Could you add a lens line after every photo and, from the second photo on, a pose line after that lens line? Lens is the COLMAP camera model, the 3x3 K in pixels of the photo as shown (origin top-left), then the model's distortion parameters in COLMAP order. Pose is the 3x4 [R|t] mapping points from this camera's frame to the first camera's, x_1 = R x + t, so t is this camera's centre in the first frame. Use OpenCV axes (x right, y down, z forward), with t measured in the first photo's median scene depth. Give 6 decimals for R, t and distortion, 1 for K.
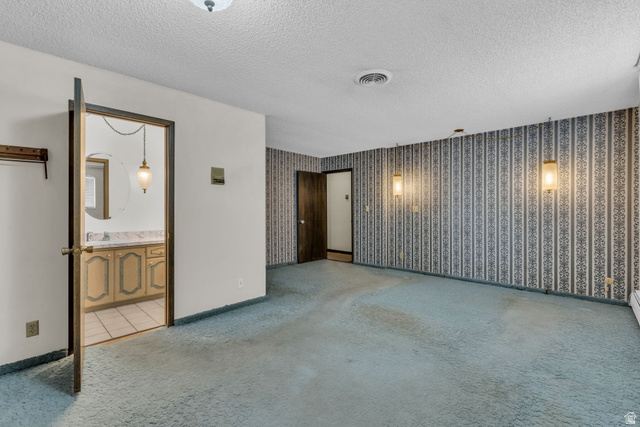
lens RADIAL K [[285.8, 0, 318.4], [0, 285.8, 208.4], [0, 0, 1]] dist [-0.001180, 0.000740]
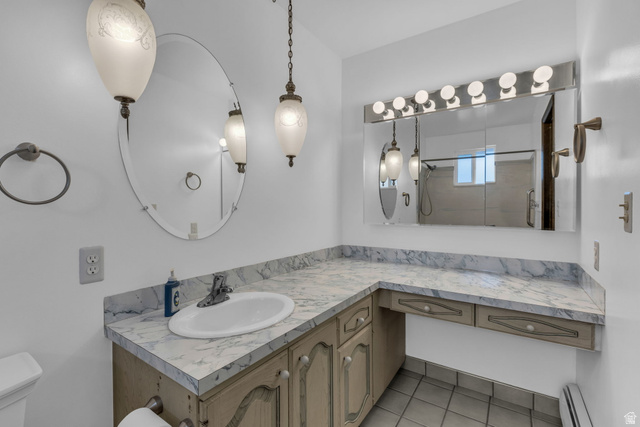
lens RADIAL K [[285.8, 0, 319.8], [0, 285.8, 210.2], [0, 0, 1]] dist [-0.001180, 0.000740]
pose [[0.985281, -0.005711, 0.170848, -0.693305], [0.003447, 0.999902, 0.013543, 0.000279], [-0.170909, -0.012755, 0.985204, 0.669646]]
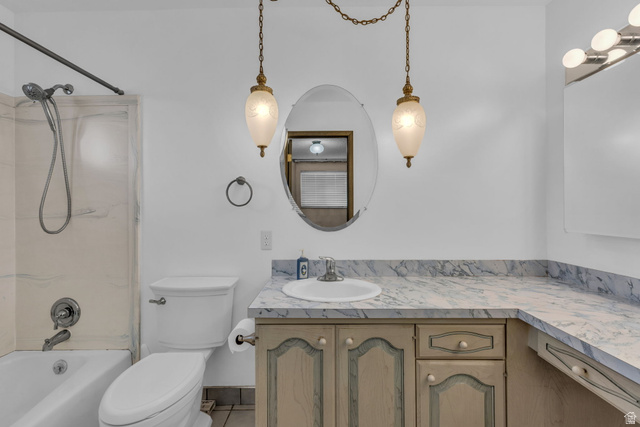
lens RADIAL K [[285.8, 0, 317.6], [0, 285.8, 209.7], [0, 0, 1]] dist [-0.001180, 0.000740]
pose [[0.682158, -0.004133, -0.731193, -0.446799], [0.005876, 0.999983, -0.000170, 0.003547], [0.731182, -0.004181, 0.682170, 0.704520]]
